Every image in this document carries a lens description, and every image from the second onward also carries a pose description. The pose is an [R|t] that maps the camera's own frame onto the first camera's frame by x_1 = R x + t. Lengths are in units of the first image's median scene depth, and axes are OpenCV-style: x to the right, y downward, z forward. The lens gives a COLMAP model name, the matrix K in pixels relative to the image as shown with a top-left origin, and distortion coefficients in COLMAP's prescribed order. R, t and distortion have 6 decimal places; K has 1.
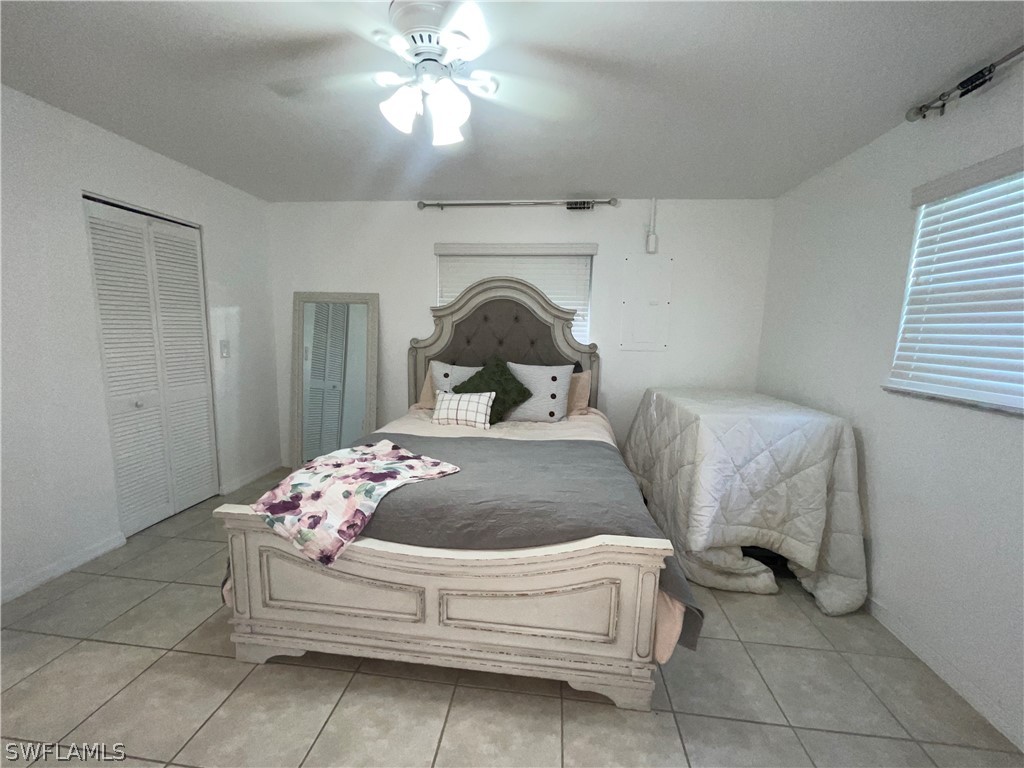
lens RADIAL K [[413.5, 0, 511.2], [0, 413.5, 386.2], [0, 0, 1]] dist [0.000803, -0.000679]
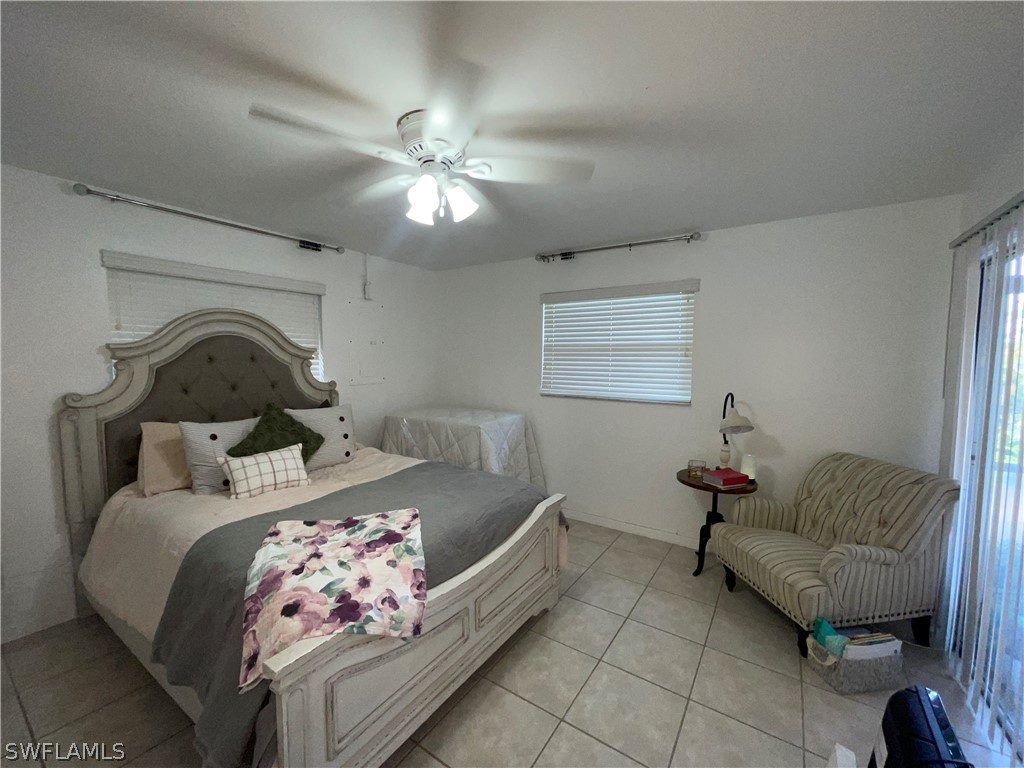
lens RADIAL K [[413.5, 0, 511.2], [0, 413.5, 386.2], [0, 0, 1]] dist [0.000803, -0.000679]
pose [[0.458549, -0.083483, 0.884739, -0.851020], [0.129217, 0.991260, 0.026563, -0.101655], [-0.879224, 0.102143, 0.465329, 0.226211]]
